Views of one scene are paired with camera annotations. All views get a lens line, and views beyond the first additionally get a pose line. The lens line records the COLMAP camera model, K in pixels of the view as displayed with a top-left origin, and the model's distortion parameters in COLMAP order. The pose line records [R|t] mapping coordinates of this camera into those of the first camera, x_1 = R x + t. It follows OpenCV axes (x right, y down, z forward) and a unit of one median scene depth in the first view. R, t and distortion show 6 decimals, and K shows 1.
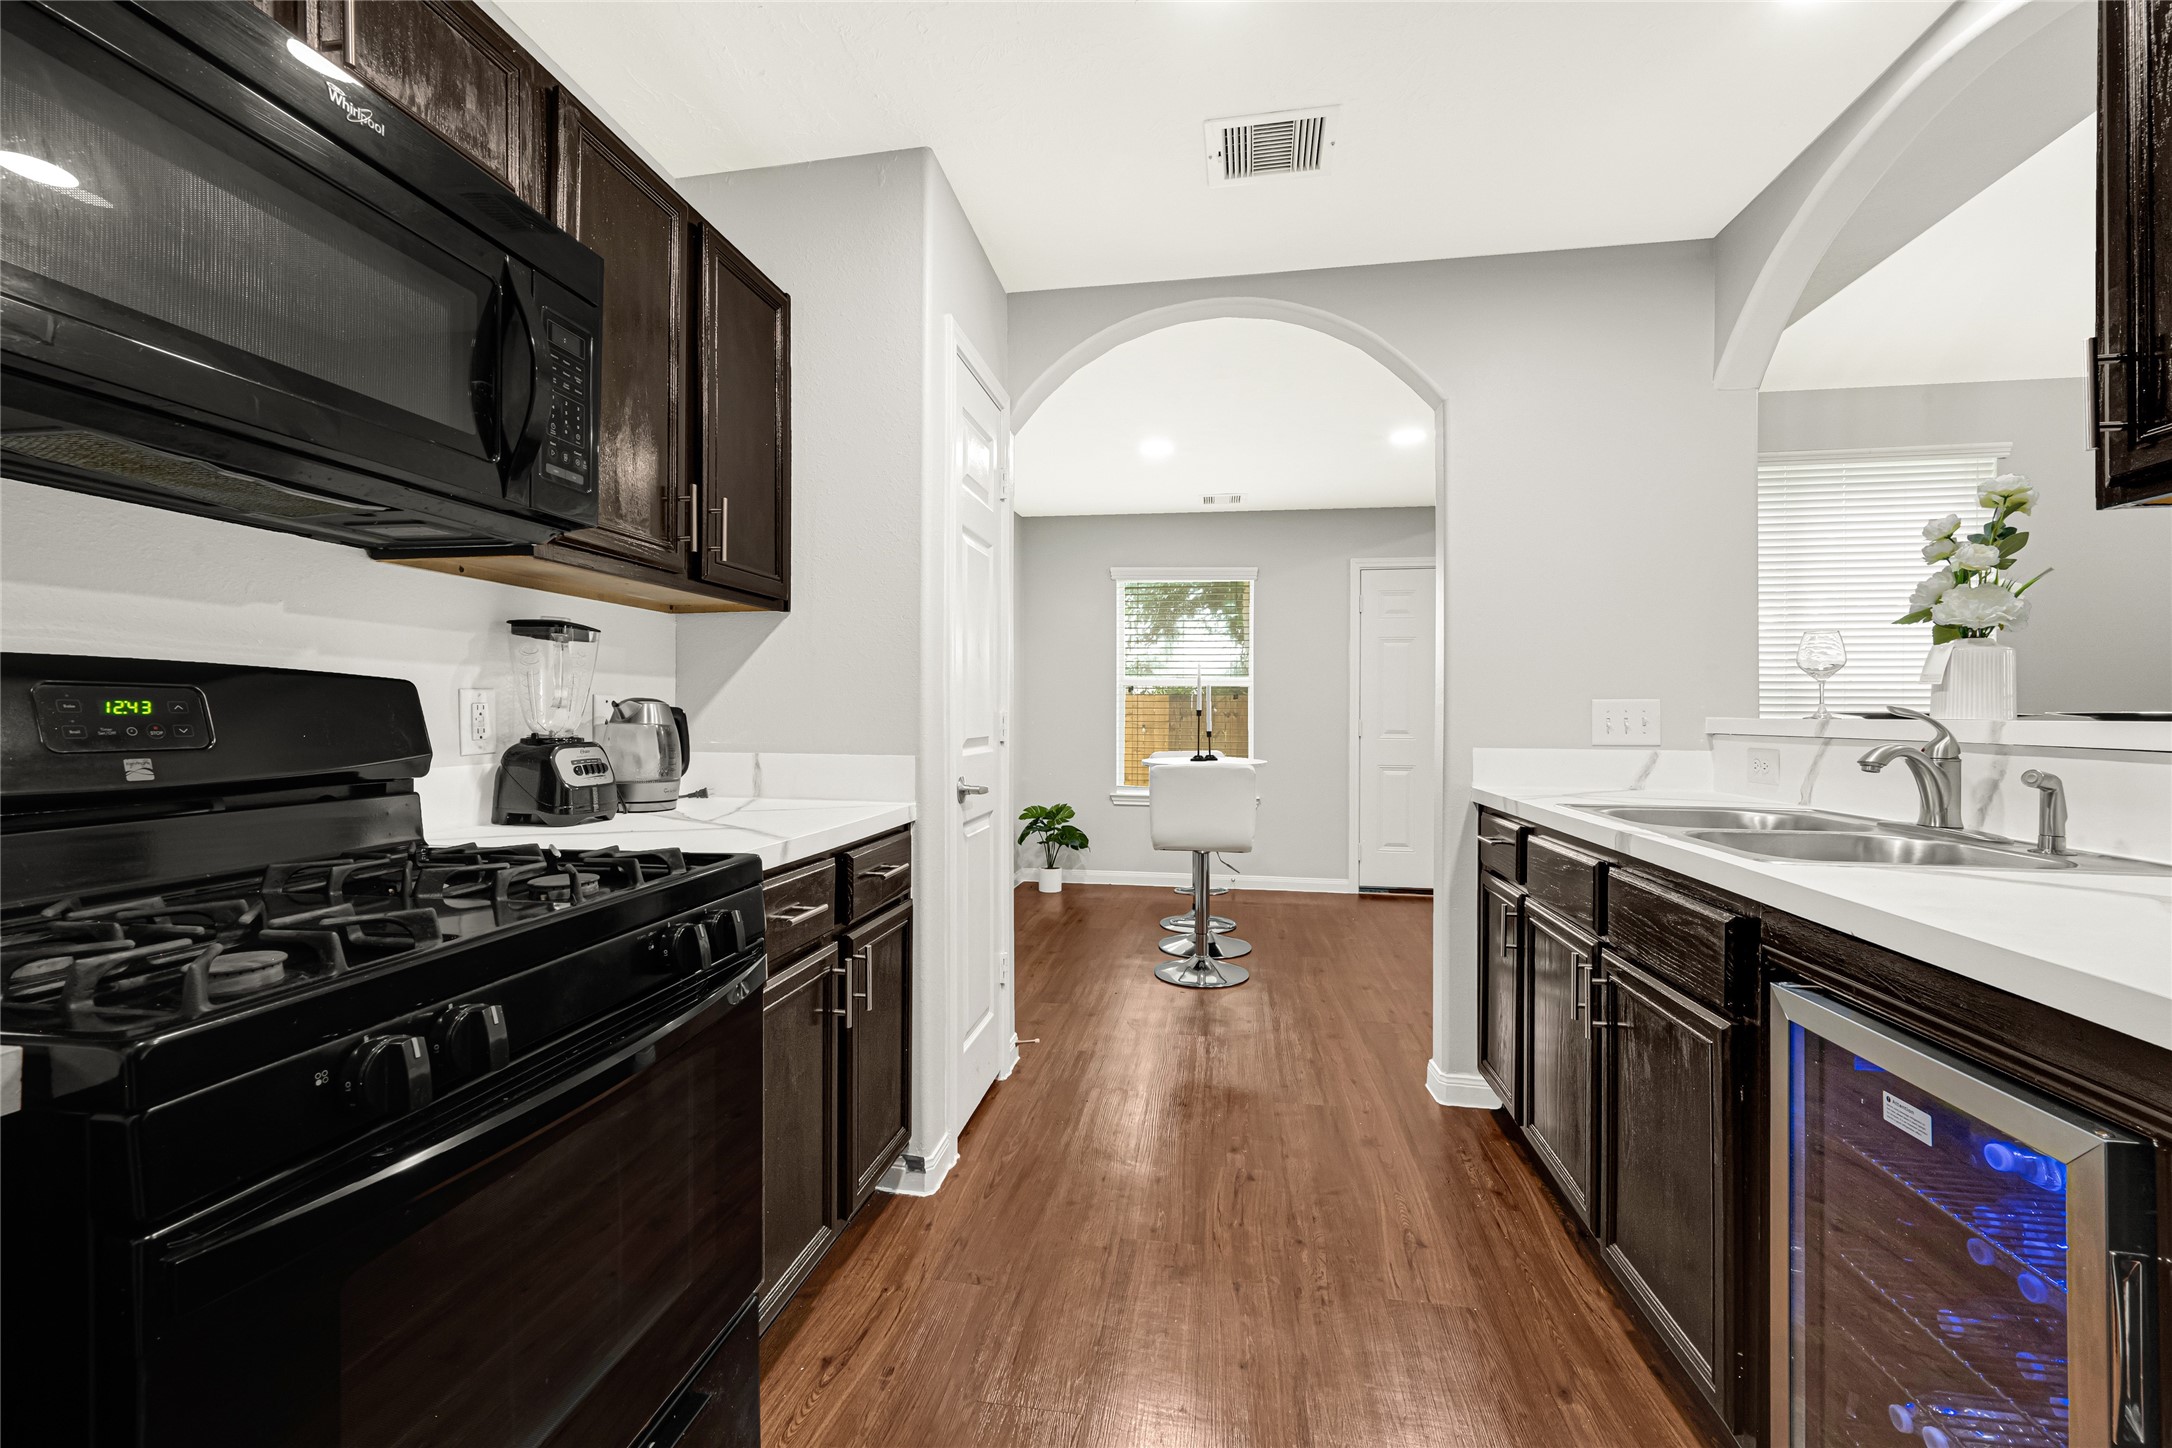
lens RADIAL K [[879.7, 0, 1083.5], [0, 879.7, 718.7], [0, 0, 1]] dist [0.000643, -0.005399]
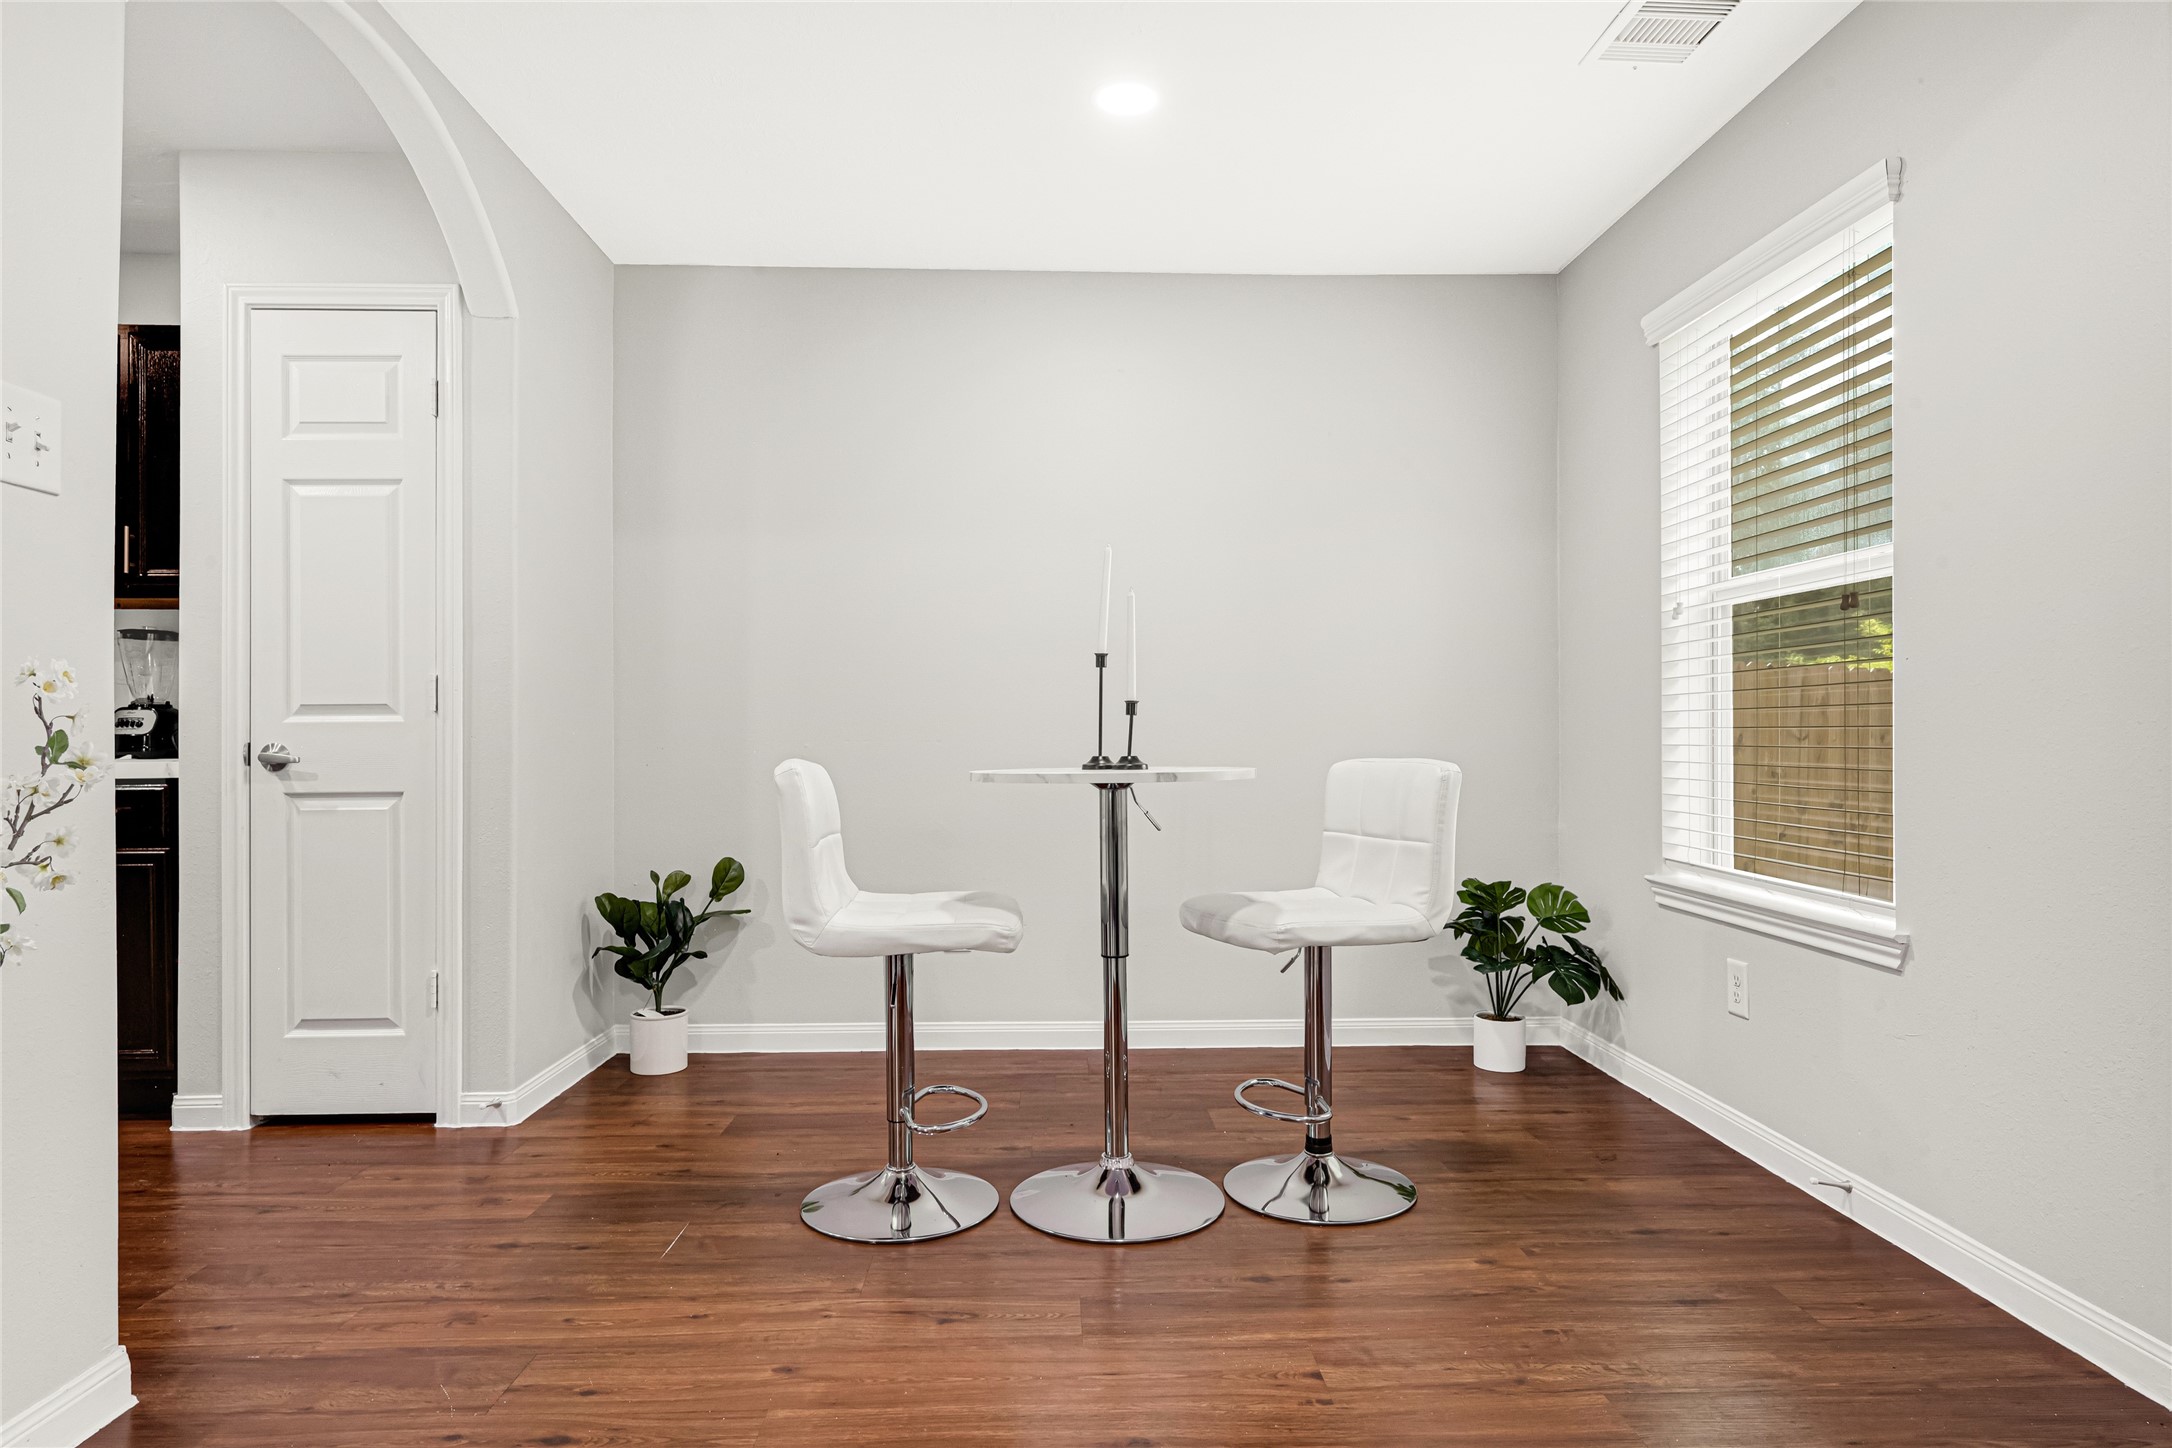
lens RADIAL K [[1231.9, 0, 1084.1], [0, 1231.9, 731.9], [0, 0, 1]] dist [-0.007992, -0.001420]
pose [[0.202408, -0.011159, -0.979238, 0.556642], [-0.001708, 0.999930, -0.011748, 0.027433], [0.979300, 0.004050, 0.202375, 0.660432]]
